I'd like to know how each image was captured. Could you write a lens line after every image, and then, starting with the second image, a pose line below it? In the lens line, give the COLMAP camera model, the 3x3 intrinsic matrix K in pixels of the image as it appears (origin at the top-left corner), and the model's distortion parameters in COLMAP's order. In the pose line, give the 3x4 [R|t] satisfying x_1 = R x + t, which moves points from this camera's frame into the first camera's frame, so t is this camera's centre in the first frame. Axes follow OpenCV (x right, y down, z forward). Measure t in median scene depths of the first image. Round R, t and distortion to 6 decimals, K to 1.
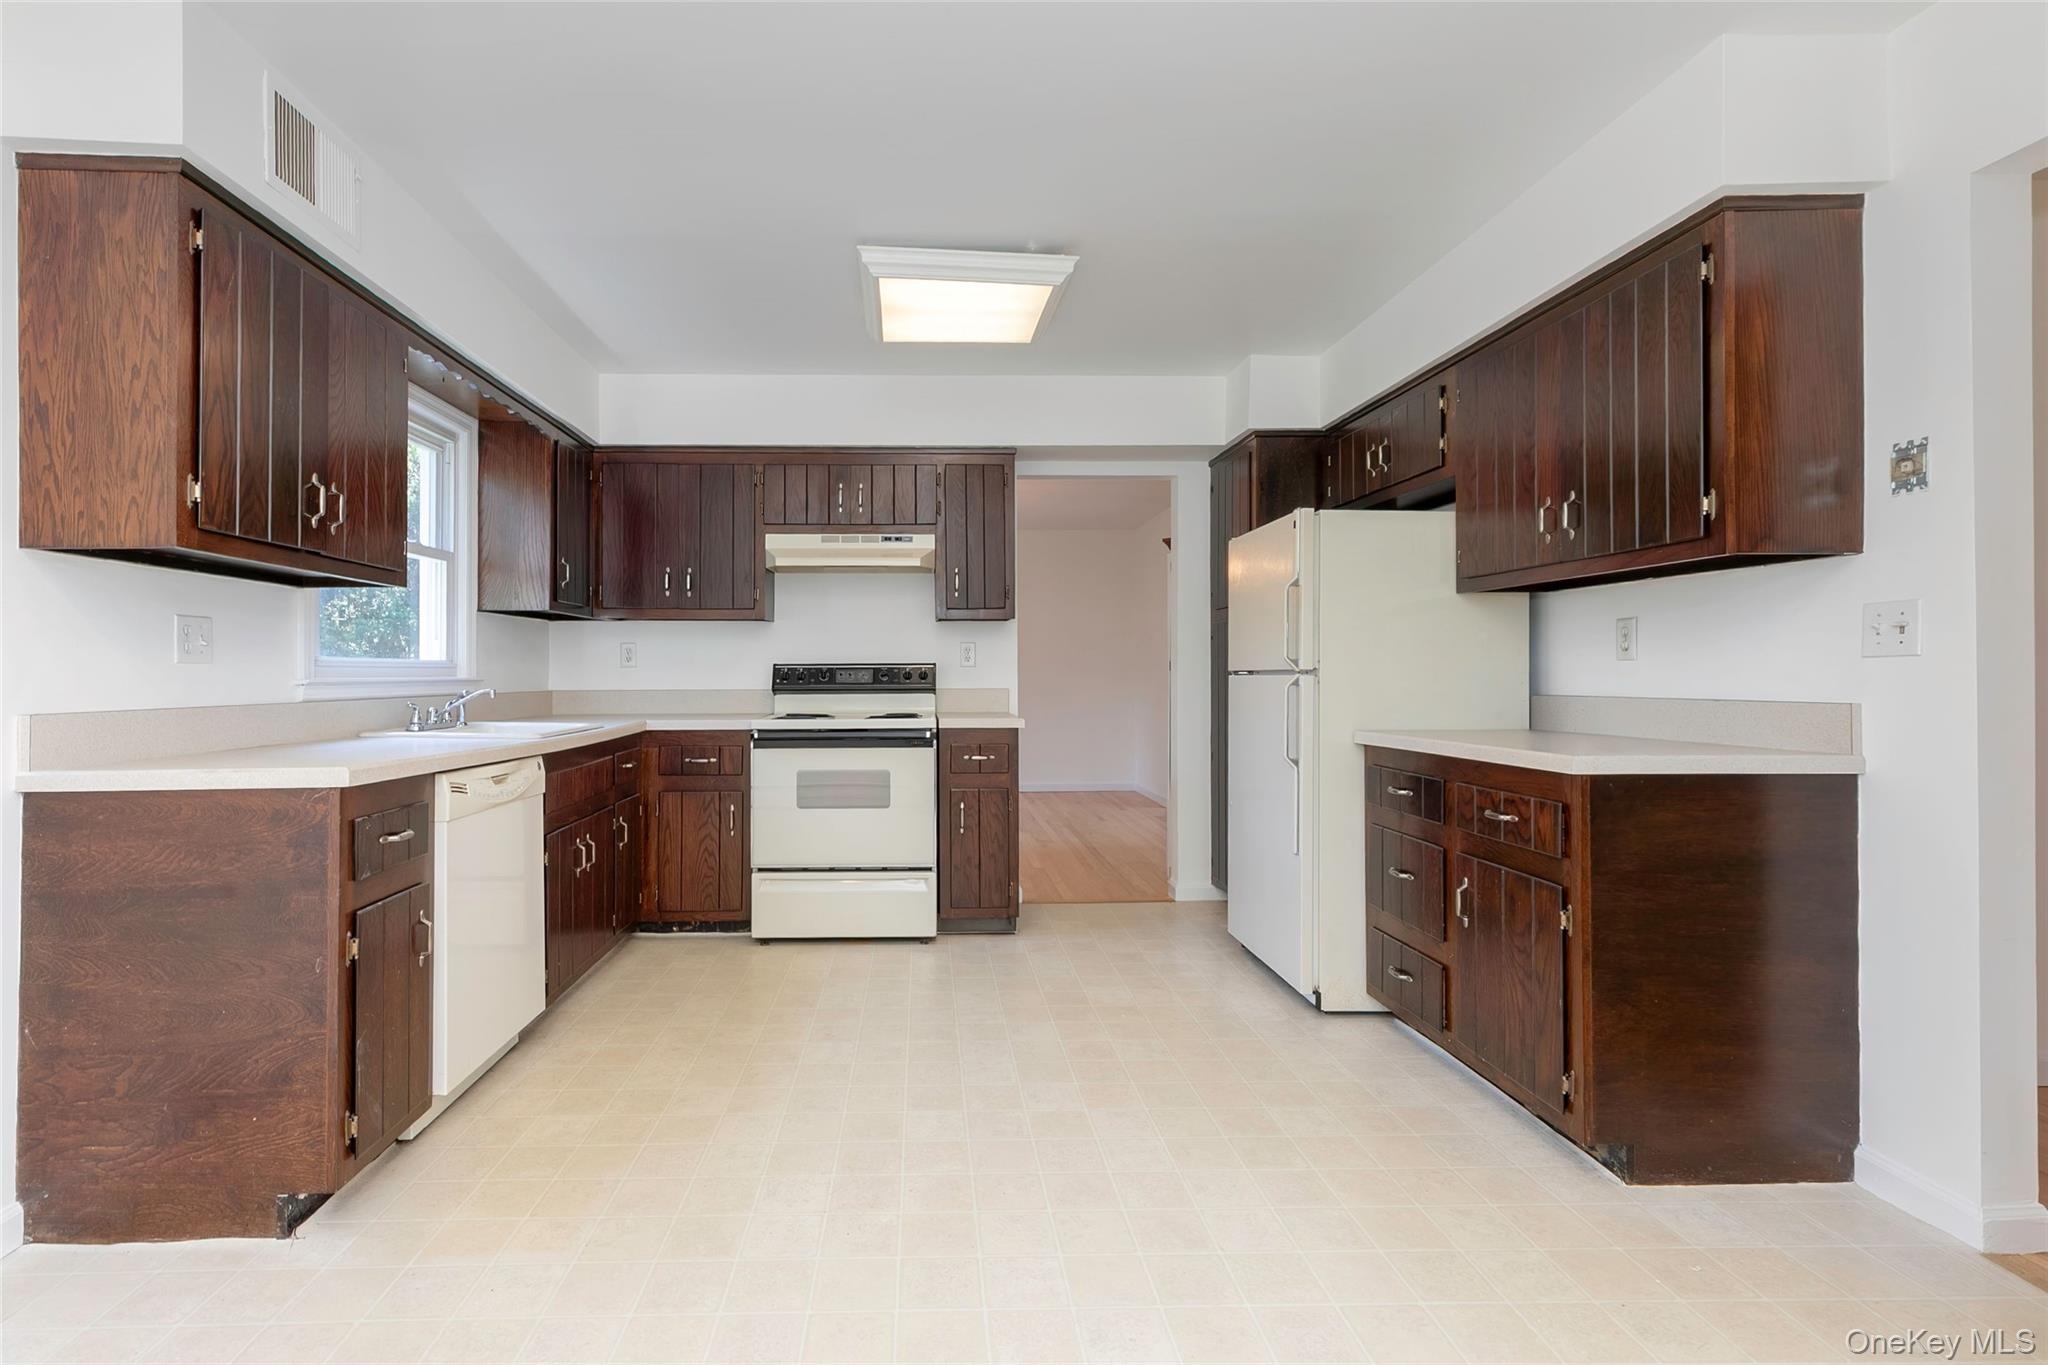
lens RADIAL K [[938.2, 0, 1026.6], [0, 938.2, 663.5], [0, 0, 1]] dist [0.008730, -0.001012]
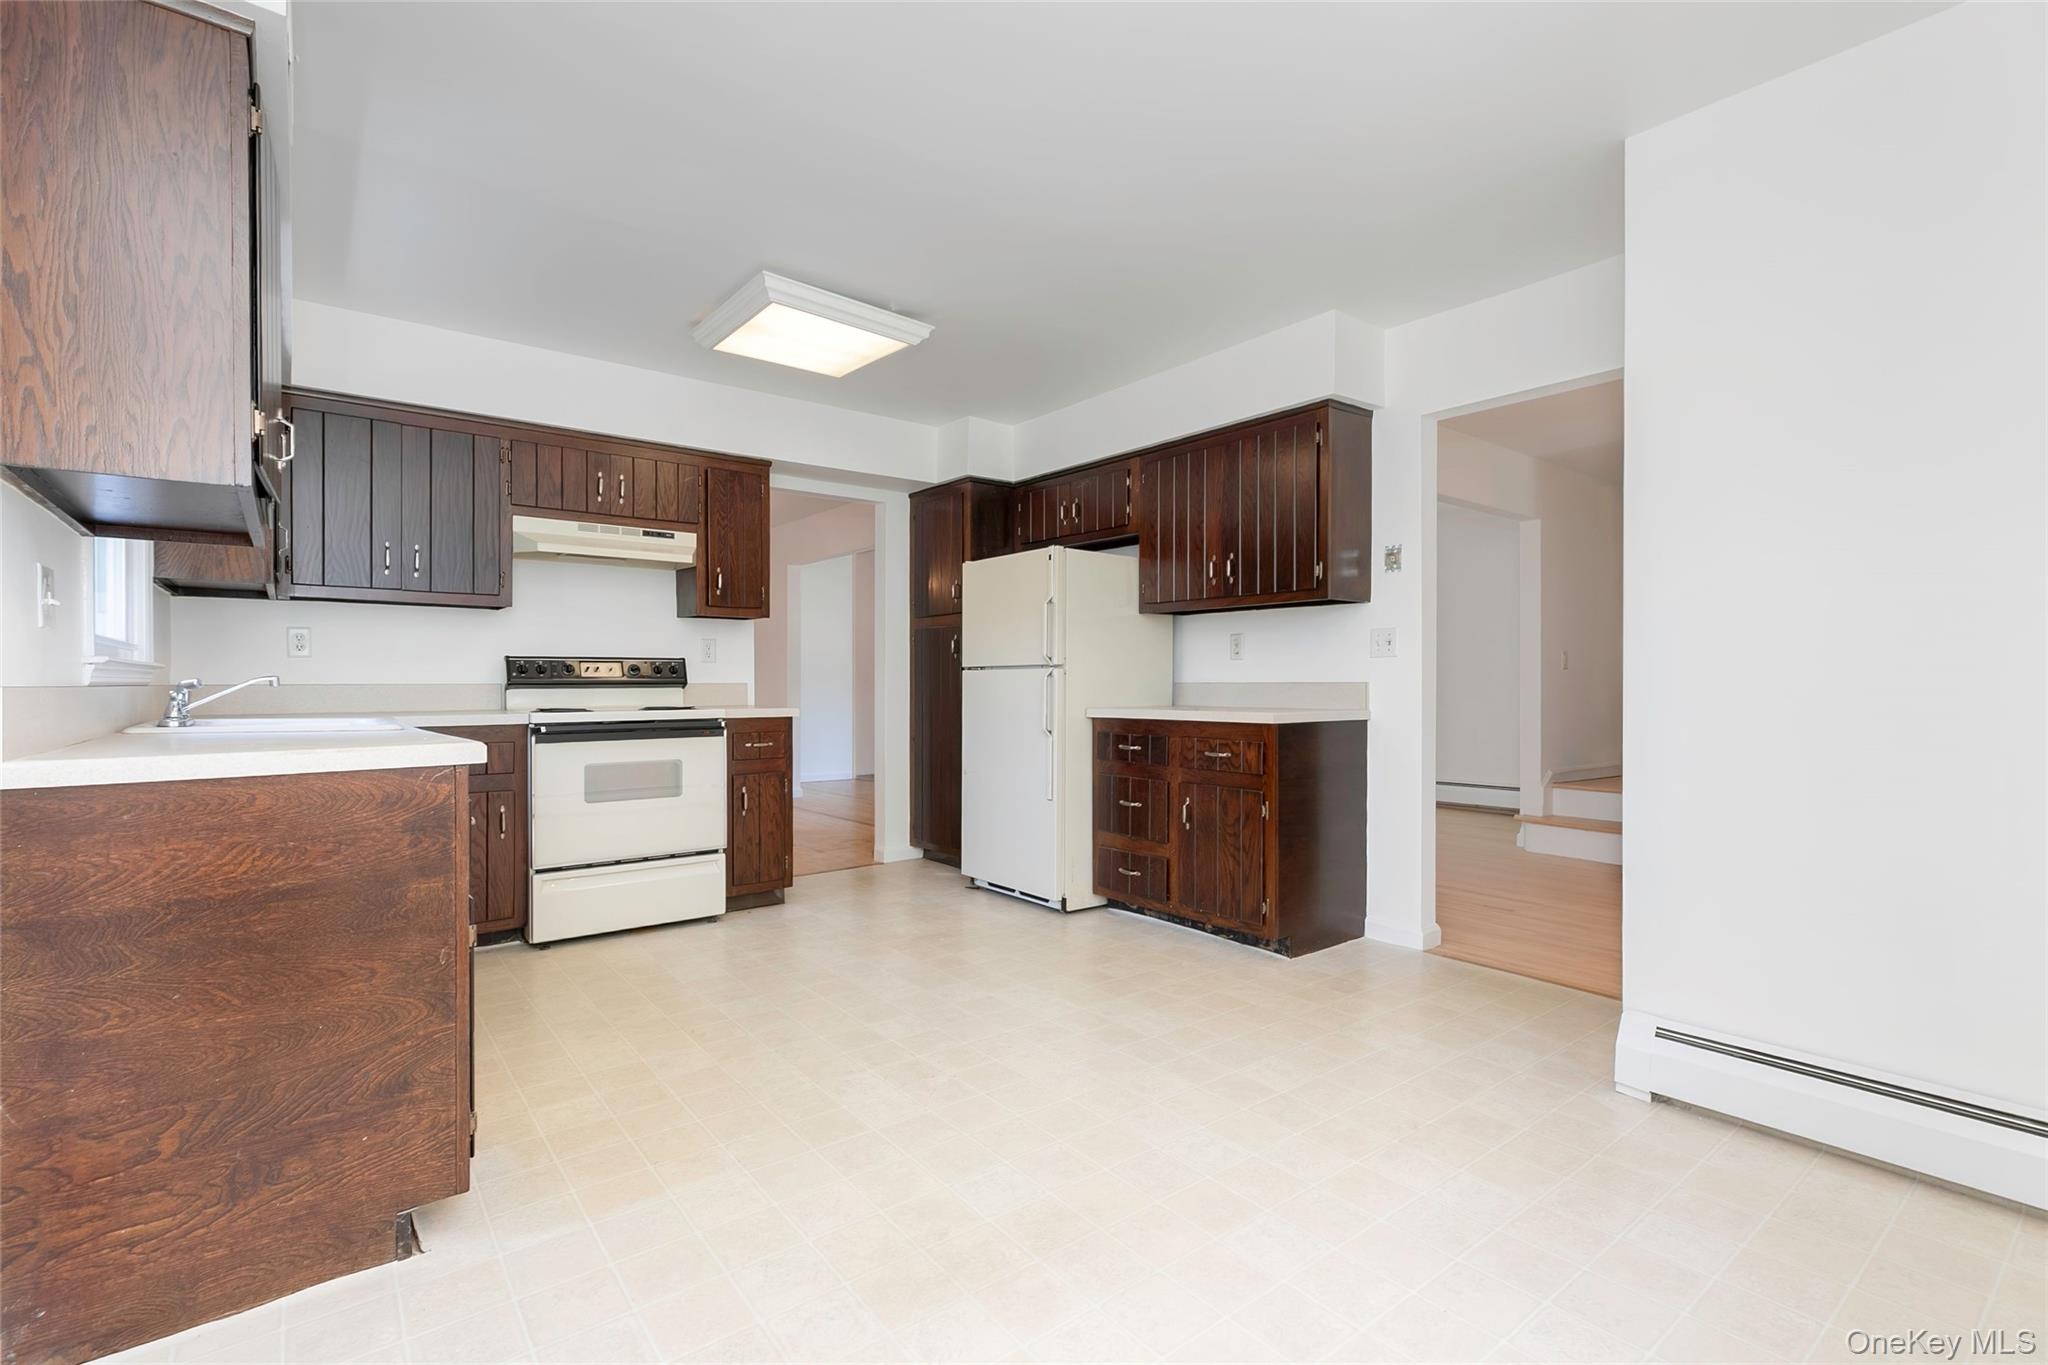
lens RADIAL K [[938.2, 0, 1004.5], [0, 938.2, 689.6], [0, 0, 1]] dist [0.008730, -0.001012]
pose [[0.803754, -0.002017, 0.594958, -0.758834], [-0.004818, 0.999939, 0.009899, 0.039655], [-0.594942, -0.010823, 0.803696, -0.065611]]
